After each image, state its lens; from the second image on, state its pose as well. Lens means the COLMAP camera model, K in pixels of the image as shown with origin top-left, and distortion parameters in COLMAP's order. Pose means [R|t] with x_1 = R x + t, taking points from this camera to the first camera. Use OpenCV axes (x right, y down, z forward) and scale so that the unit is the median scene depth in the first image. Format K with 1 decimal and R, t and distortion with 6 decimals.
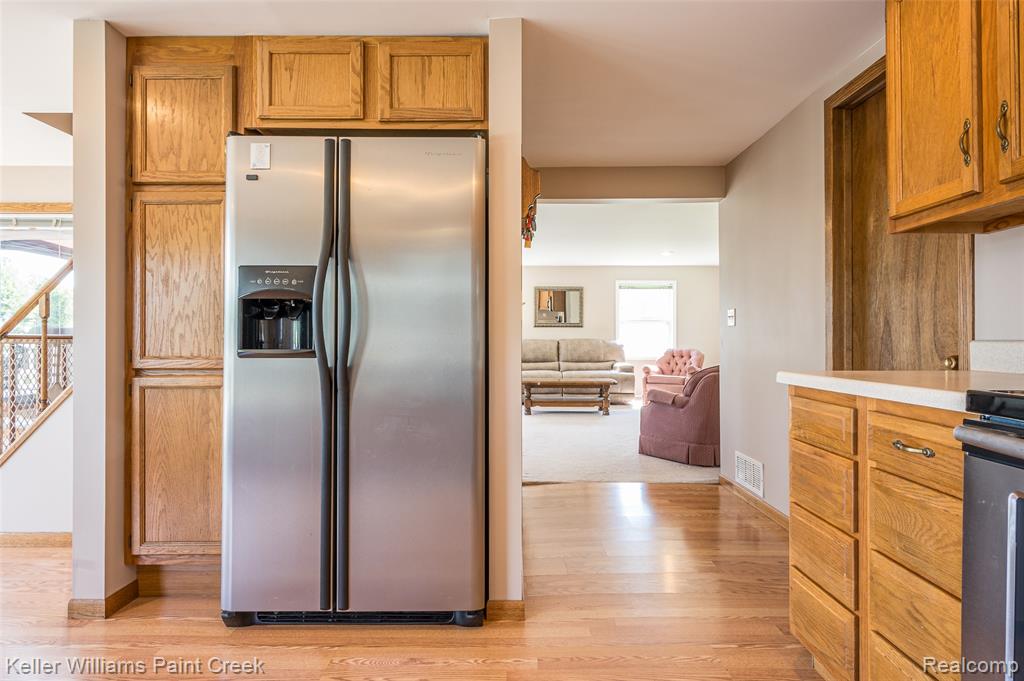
lens RADIAL K [[588.8, 0, 512.8], [0, 588.8, 336.4], [0, 0, 1]] dist [0.000187, 0.000000]
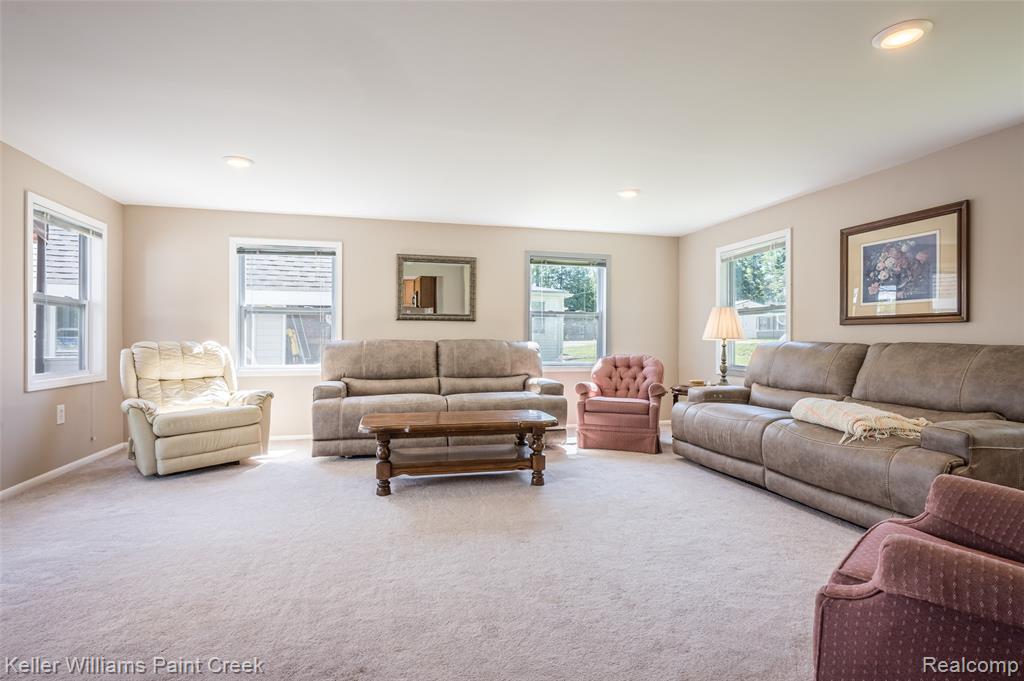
lens RADIAL K [[508.4, 0, 508.7], [0, 508.4, 338.9], [0, 0, 1]] dist [-0.001254, 0.001701]
pose [[0.967471, 0.002649, 0.252967, 0.015983], [-0.002780, 0.999996, 0.000157, 0.003368], [-0.252966, -0.000855, 0.967475, 0.484336]]
